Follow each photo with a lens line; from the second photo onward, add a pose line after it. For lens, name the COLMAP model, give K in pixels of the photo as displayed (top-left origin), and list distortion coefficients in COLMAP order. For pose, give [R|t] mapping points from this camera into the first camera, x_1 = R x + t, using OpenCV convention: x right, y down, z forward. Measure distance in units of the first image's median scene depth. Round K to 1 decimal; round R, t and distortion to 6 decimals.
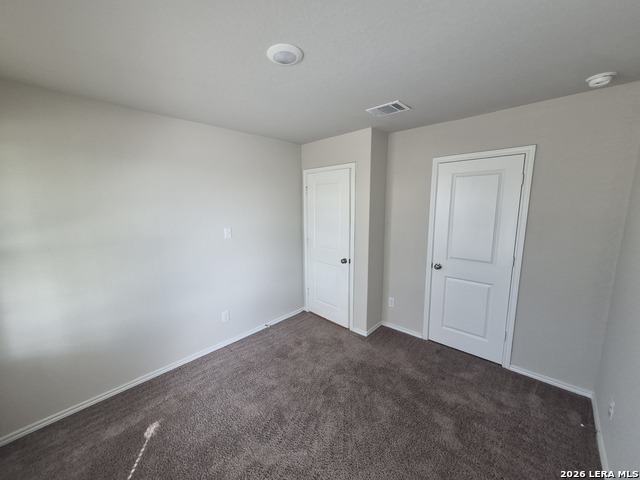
lens RADIAL K [[251.3, 0, 315.2], [0, 251.3, 242.8], [0, 0, 1]] dist [0.008664, -0.000495]
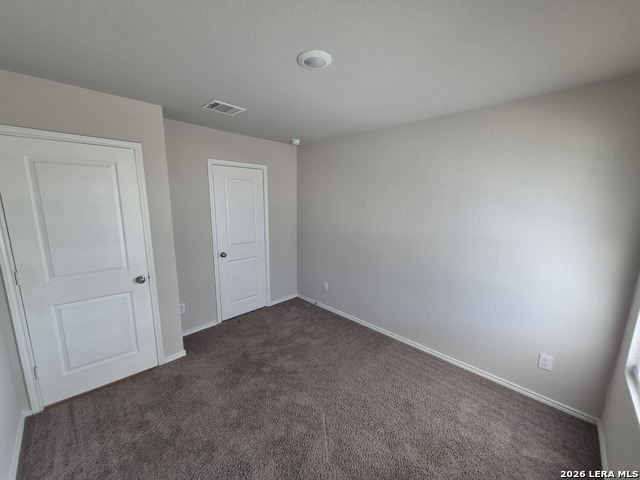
lens RADIAL K [[247.2, 0, 318.7], [0, 247.2, 243.2], [0, 0, 1]] dist [0.002379, 0.000245]
pose [[0.029101, -0.166963, 0.985534, -0.638666], [0.140420, 0.976857, 0.161347, -0.084235], [-0.989664, 0.133694, 0.051873, 0.525156]]
